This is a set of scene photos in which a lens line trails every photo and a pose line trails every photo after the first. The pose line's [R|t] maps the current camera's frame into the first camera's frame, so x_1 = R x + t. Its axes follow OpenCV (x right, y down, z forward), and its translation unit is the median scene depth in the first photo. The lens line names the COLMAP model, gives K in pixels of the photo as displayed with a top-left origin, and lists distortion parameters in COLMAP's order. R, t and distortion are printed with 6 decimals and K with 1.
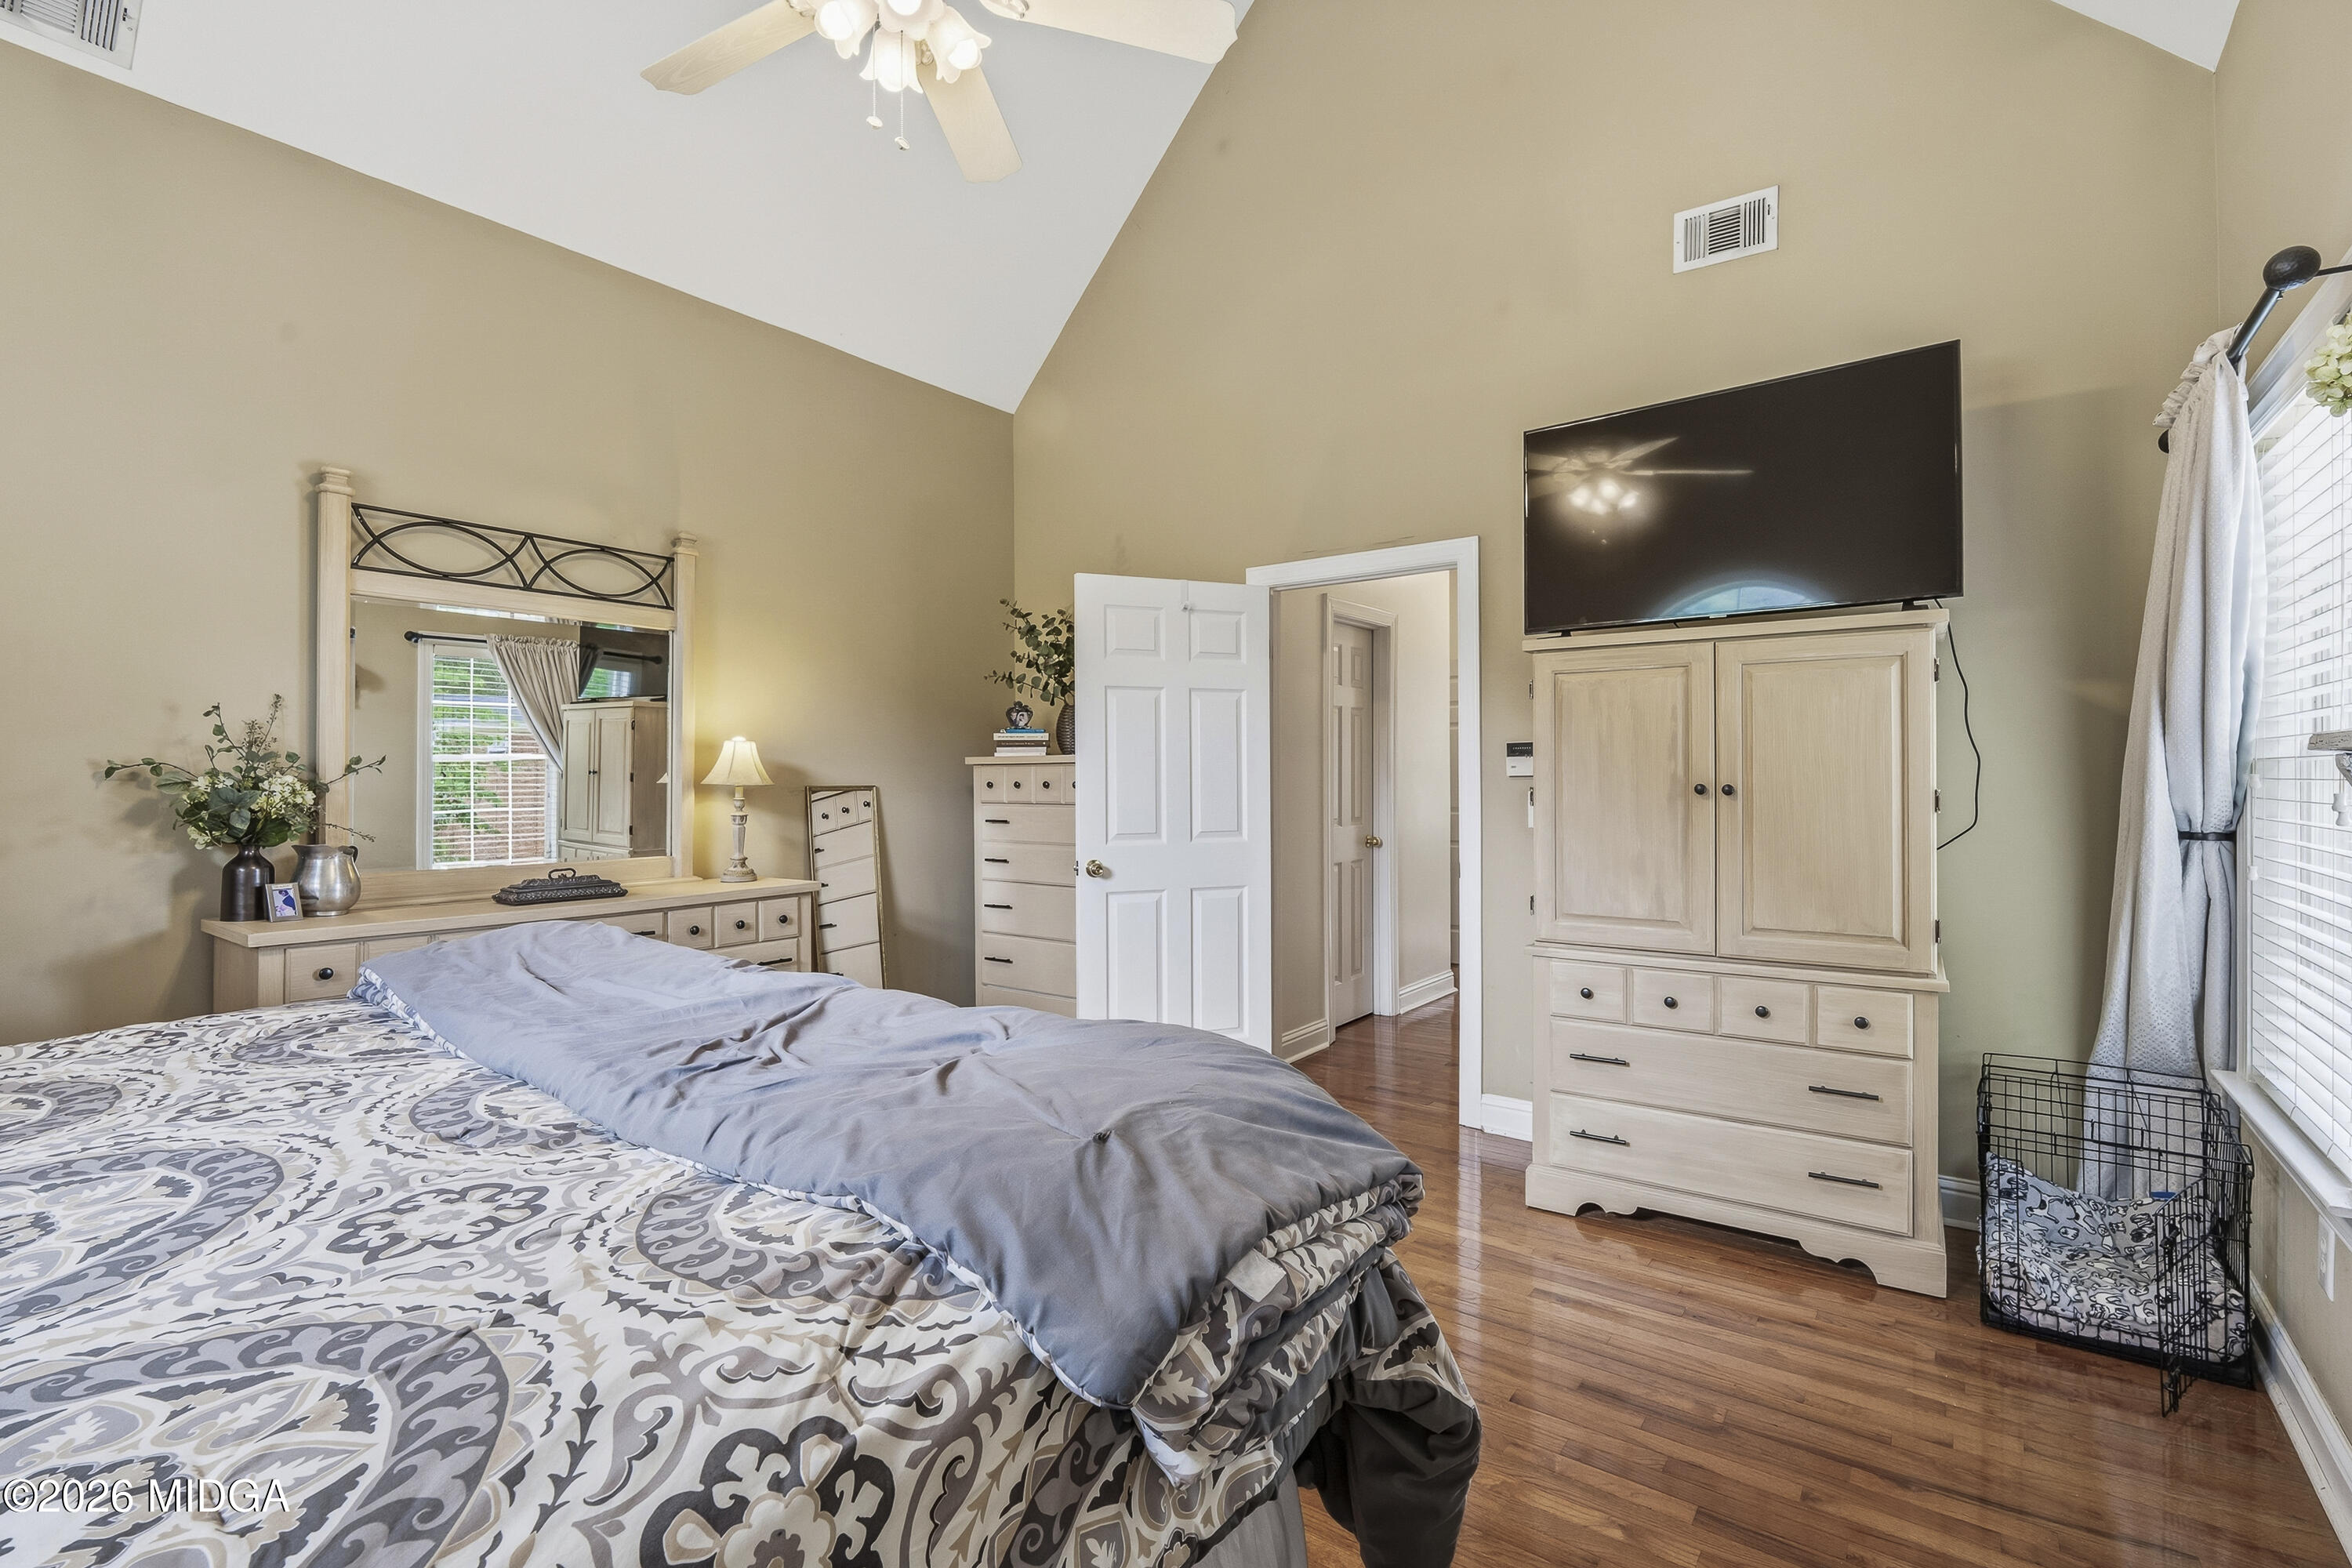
lens RADIAL K [[1016.0, 0, 1176.1], [0, 1016.0, 789.7], [0, 0, 1]] dist [-0.033901, 0.000276]
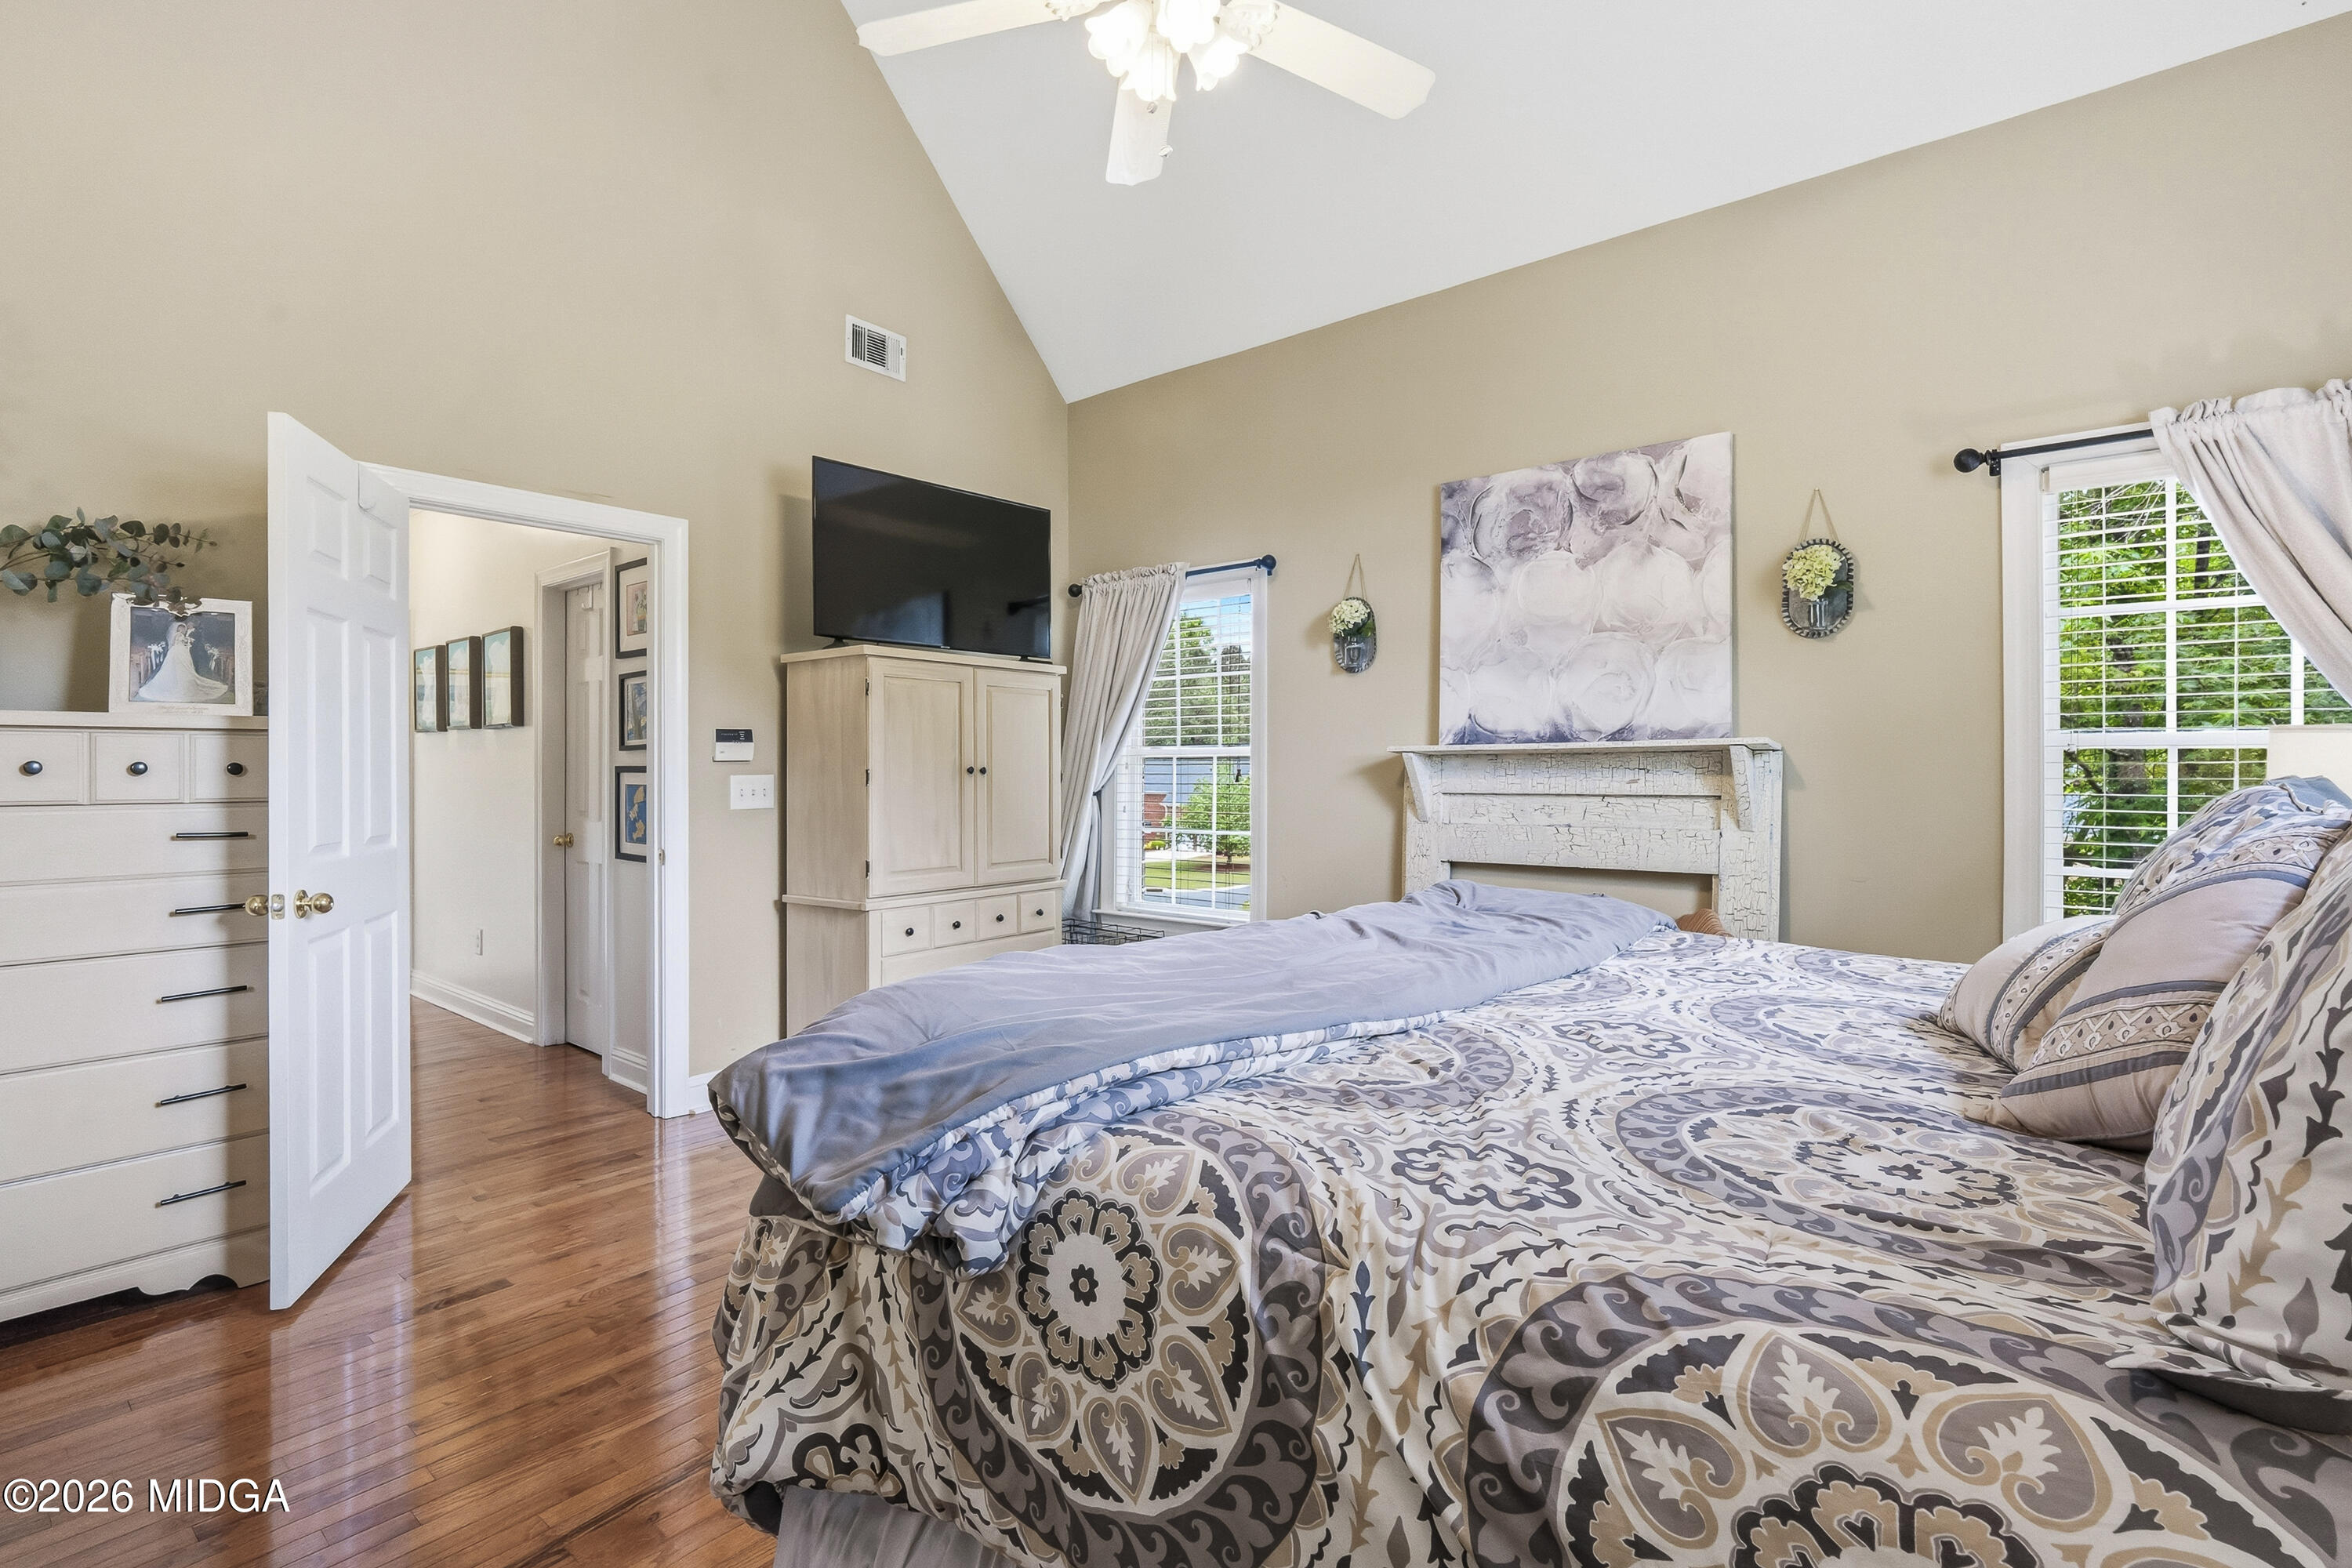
lens RADIAL K [[1058.4, 0, 1168.6], [0, 1058.4, 772.7], [0, 0, 1]] dist [-0.012440, 0.001266]
pose [[0.015536, 0.004964, 0.999867, -1.949764], [0.008450, 0.999951, -0.005095, 0.025163], [-0.999844, 0.008528, 0.015494, 1.388212]]
